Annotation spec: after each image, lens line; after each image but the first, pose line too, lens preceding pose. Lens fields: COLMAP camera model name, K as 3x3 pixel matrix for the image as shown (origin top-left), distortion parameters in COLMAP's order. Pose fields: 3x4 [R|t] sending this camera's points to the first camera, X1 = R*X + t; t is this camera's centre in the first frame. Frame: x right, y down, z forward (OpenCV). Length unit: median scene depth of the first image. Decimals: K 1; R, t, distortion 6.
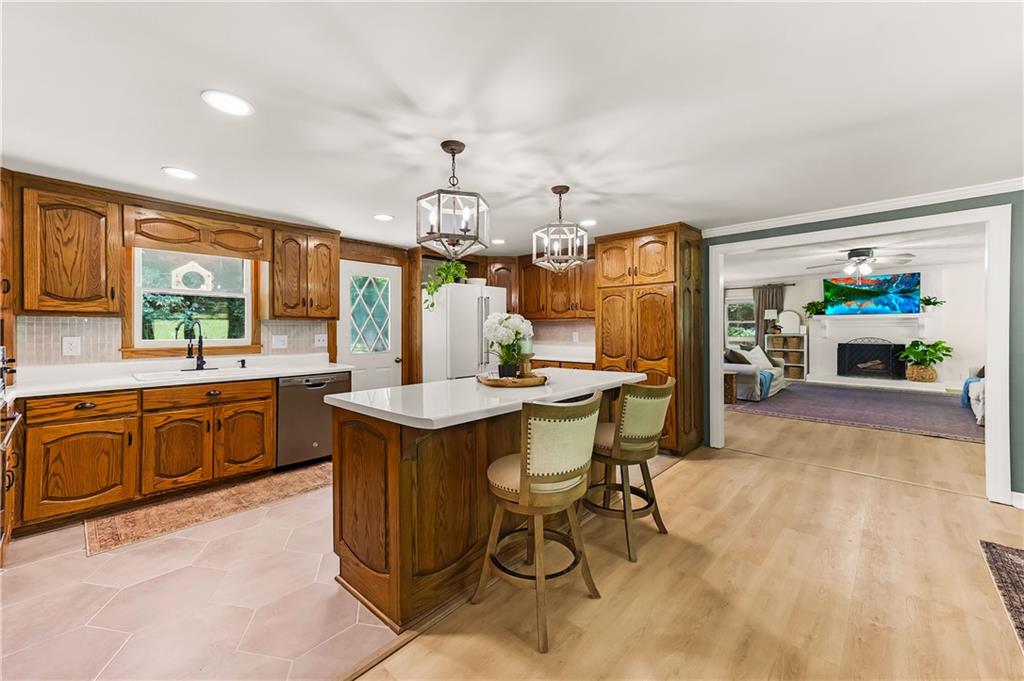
lens RADIAL K [[387.8, 0, 512.0], [0, 387.8, 331.6], [0, 0, 1]] dist [0.000421, -0.000034]
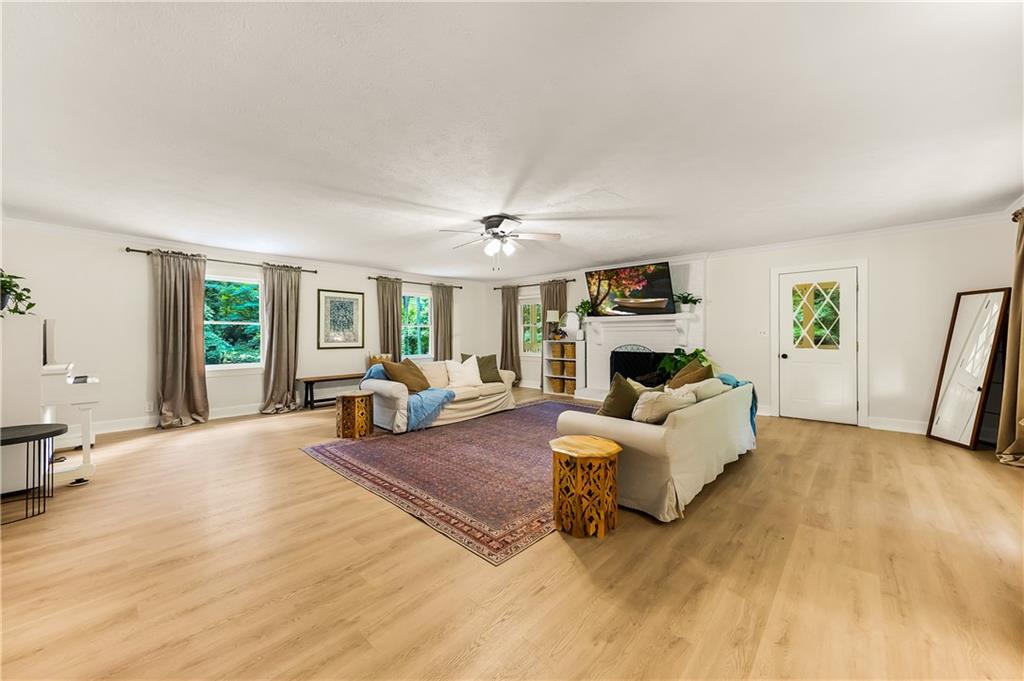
lens RADIAL K [[387.8, 0, 511.3], [0, 387.8, 335.8], [0, 0, 1]] dist [0.000421, -0.000034]
pose [[0.999919, -0.004326, -0.011938, 0.591002], [0.004361, 0.999986, 0.002885, -0.005106], [0.011925, -0.002937, 0.999925, 0.164587]]
